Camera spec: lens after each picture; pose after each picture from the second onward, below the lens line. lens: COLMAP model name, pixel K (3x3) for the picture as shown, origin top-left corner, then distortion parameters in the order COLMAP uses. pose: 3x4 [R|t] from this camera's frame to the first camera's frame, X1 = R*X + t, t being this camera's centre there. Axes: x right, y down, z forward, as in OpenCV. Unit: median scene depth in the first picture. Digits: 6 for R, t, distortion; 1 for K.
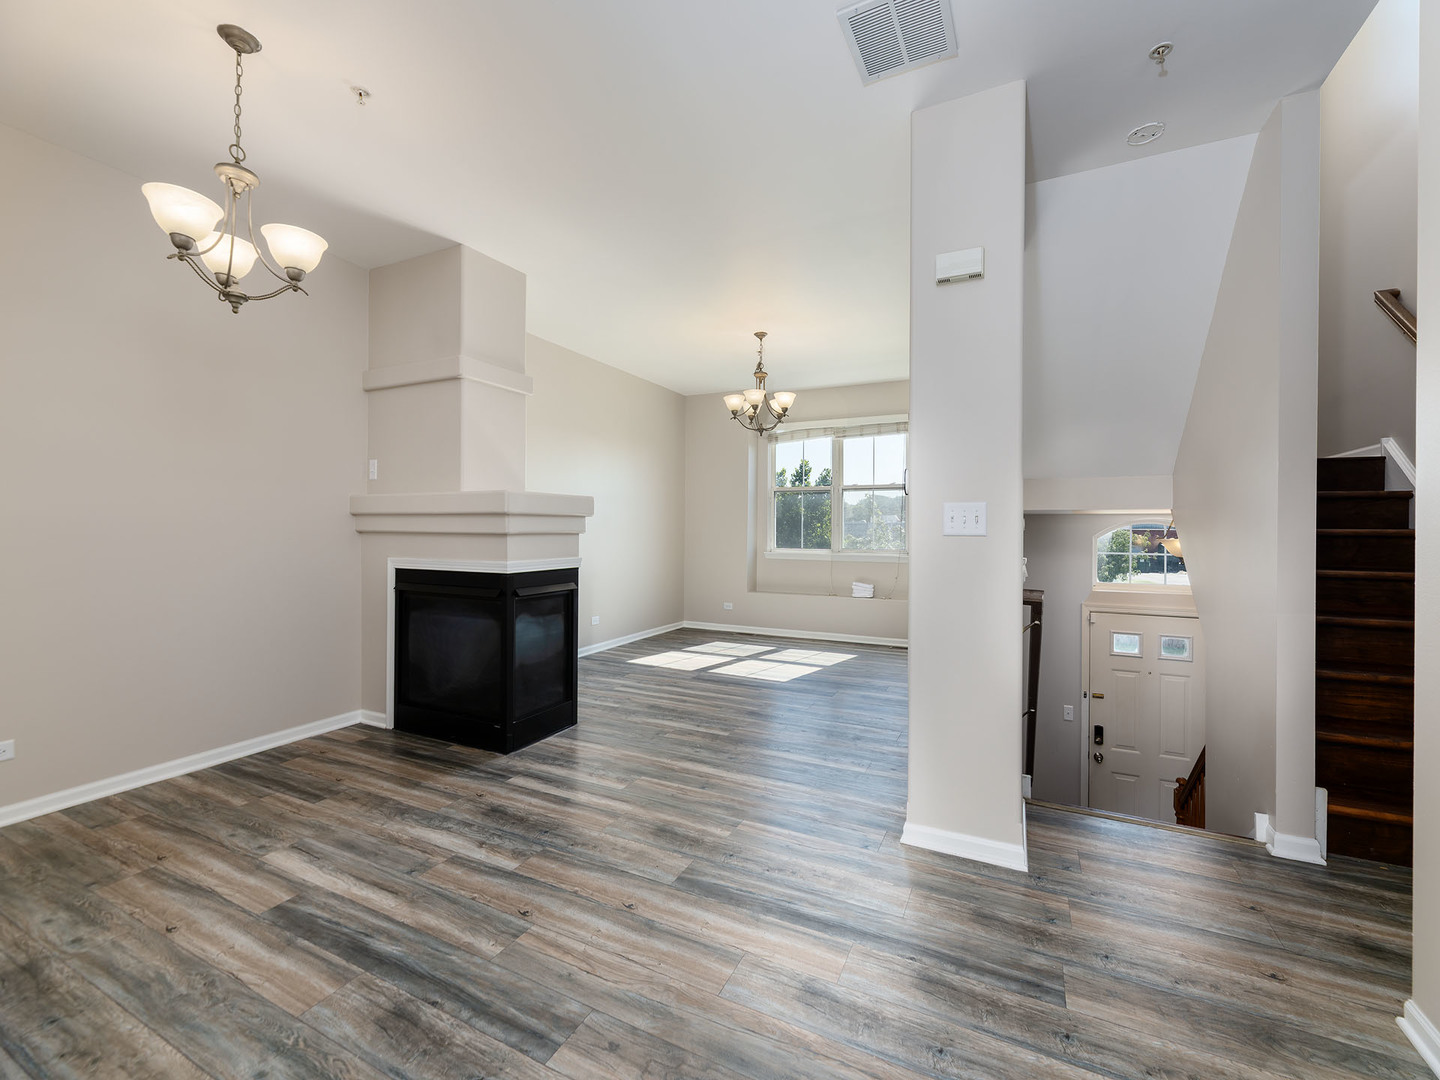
lens RADIAL K [[599.9, 0, 782.0], [0, 599.9, 514.9], [0, 0, 1]] dist [-0.000953, -0.000418]
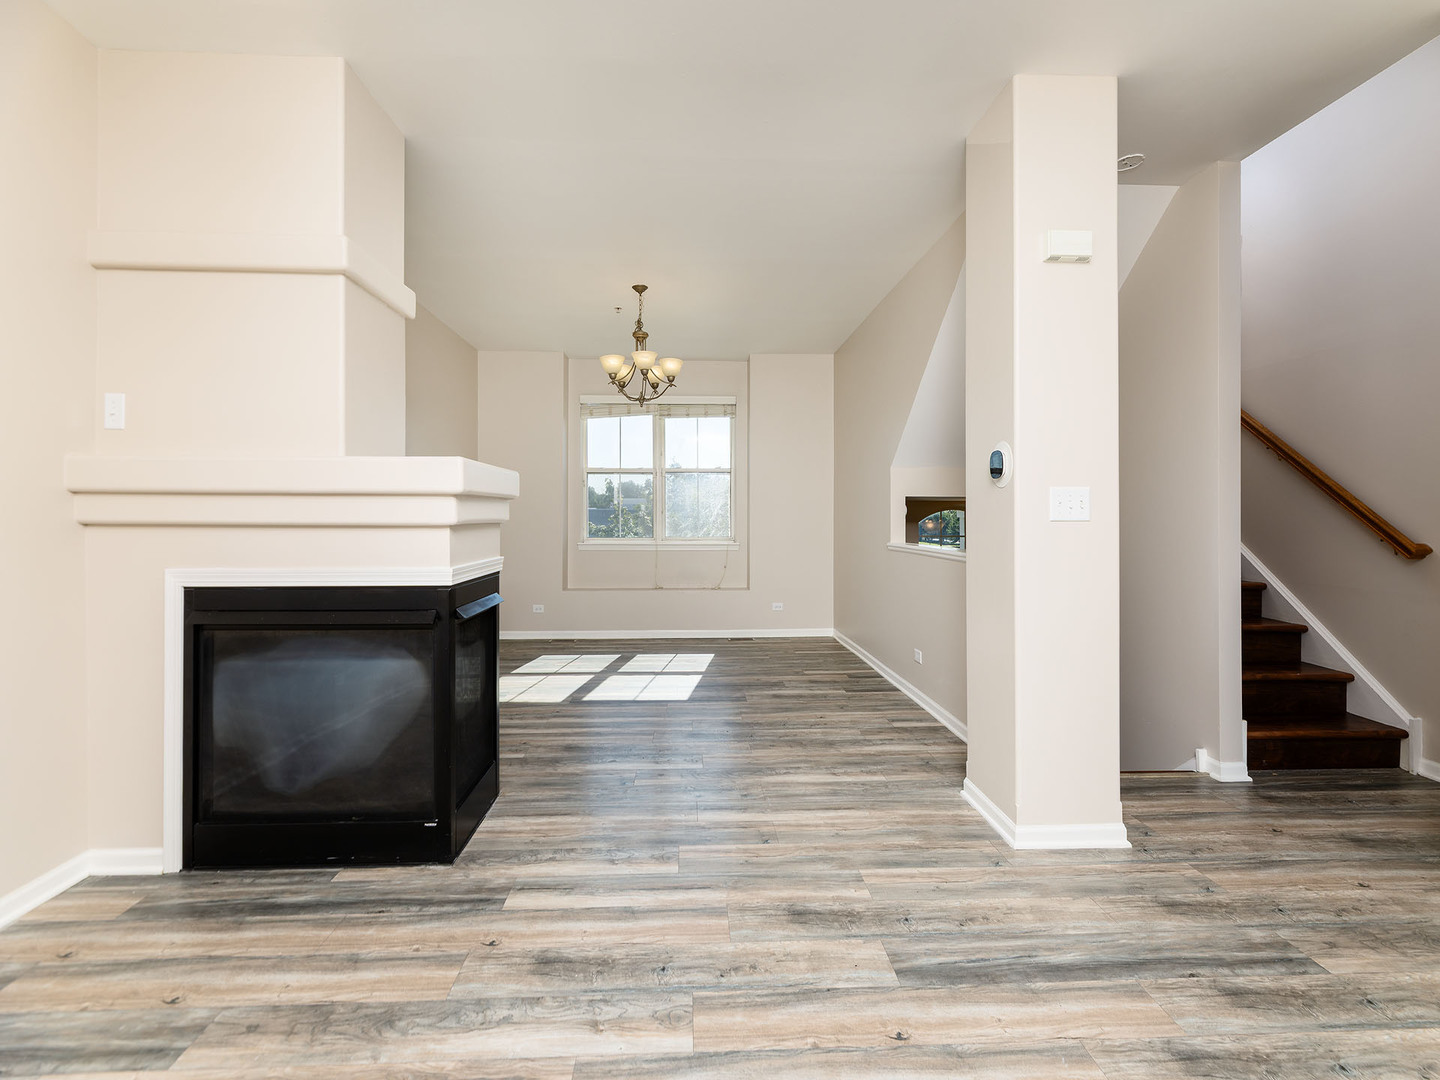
lens RADIAL K [[599.9, 0, 733.6], [0, 599.9, 502.7], [0, 0, 1]] dist [-0.000953, -0.000418]
pose [[0.892105, 0.005596, 0.451794, -0.566860], [-0.005769, 0.999983, -0.000995, 0.007704], [-0.451792, -0.001719, 0.892122, 0.332458]]
